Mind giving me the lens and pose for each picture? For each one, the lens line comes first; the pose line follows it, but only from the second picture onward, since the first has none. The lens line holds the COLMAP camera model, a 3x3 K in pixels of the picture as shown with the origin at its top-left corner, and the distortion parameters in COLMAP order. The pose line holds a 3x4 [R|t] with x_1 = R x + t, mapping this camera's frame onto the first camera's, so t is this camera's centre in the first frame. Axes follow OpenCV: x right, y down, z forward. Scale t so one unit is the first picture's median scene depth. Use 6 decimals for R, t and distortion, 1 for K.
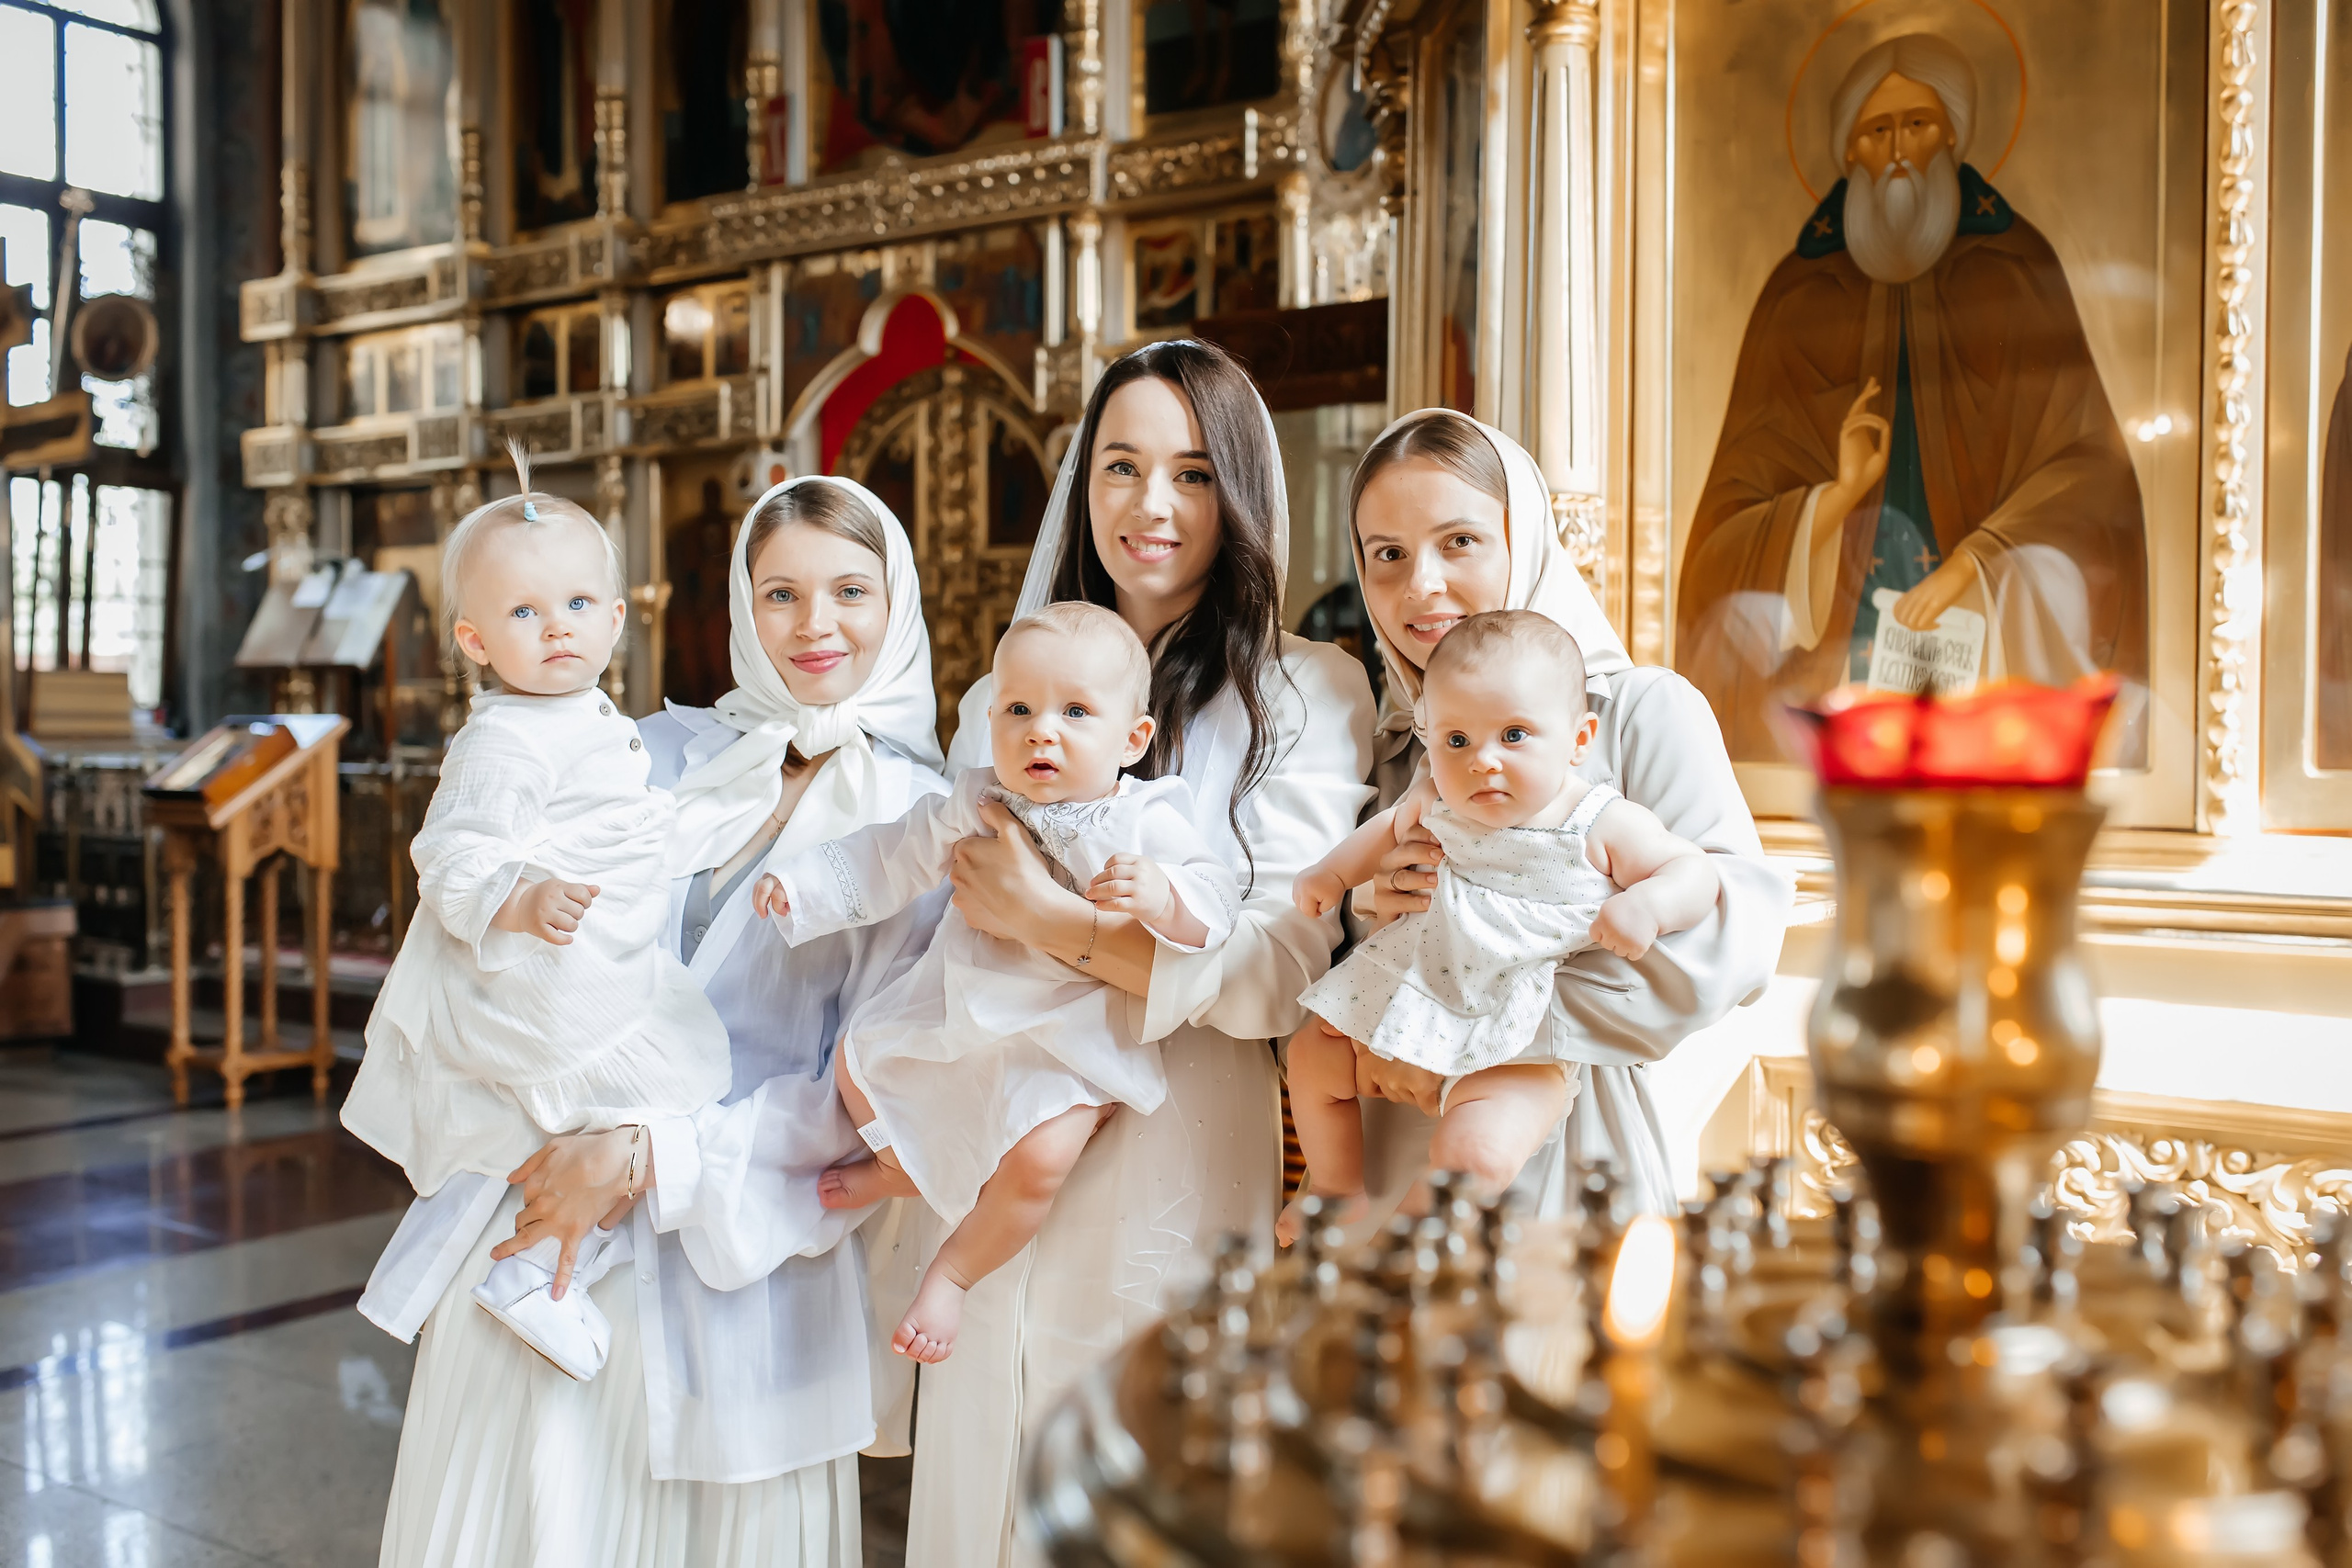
lens RADIAL K [[2197.7, 0, 1176.0], [0, 2197.7, 784.0], [0, 0, 1]] dist [0.000584, -0.016540]
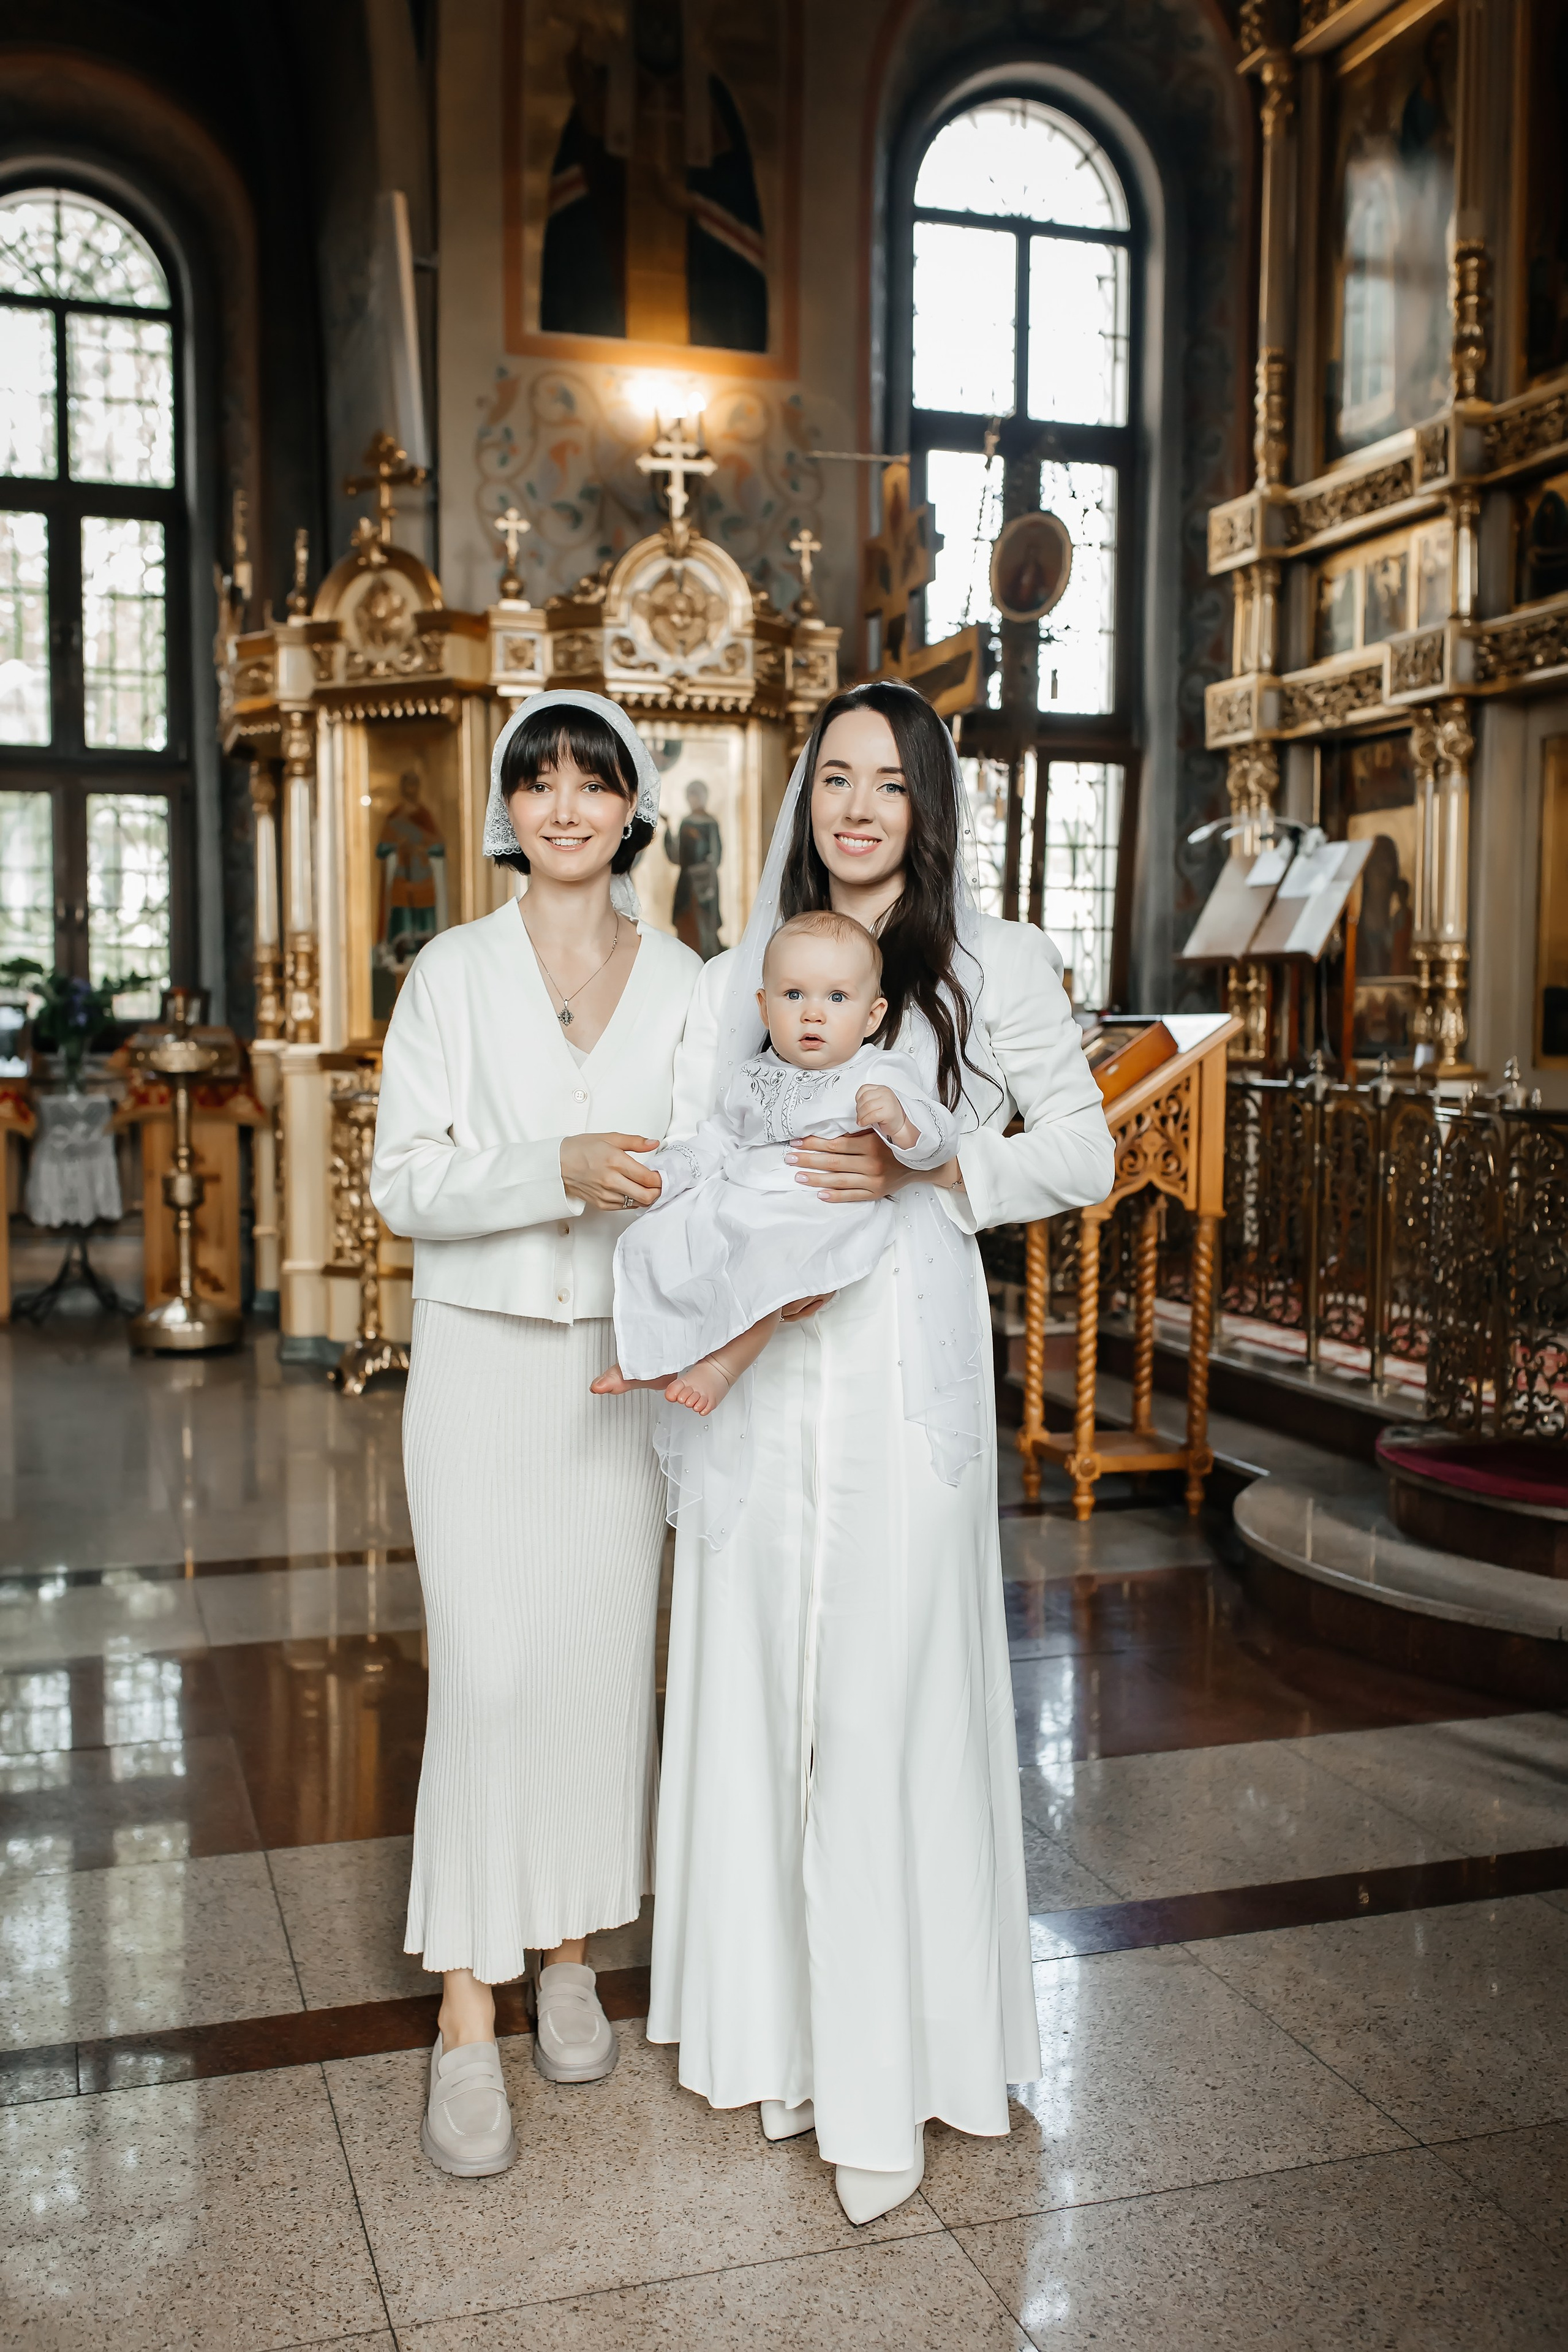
lens RADIAL K [[2197.9, 0, 784.0], [0, 2197.9, 1176.0], [0, 0, 1]] dist [0.000584, -0.016540]
pose [[0.797933, 0.041524, -0.601314, -0.043333], [-0.019952, 0.998897, 0.042504, -0.003982], [0.602416, -0.021918, 0.797882, 0.272982]]
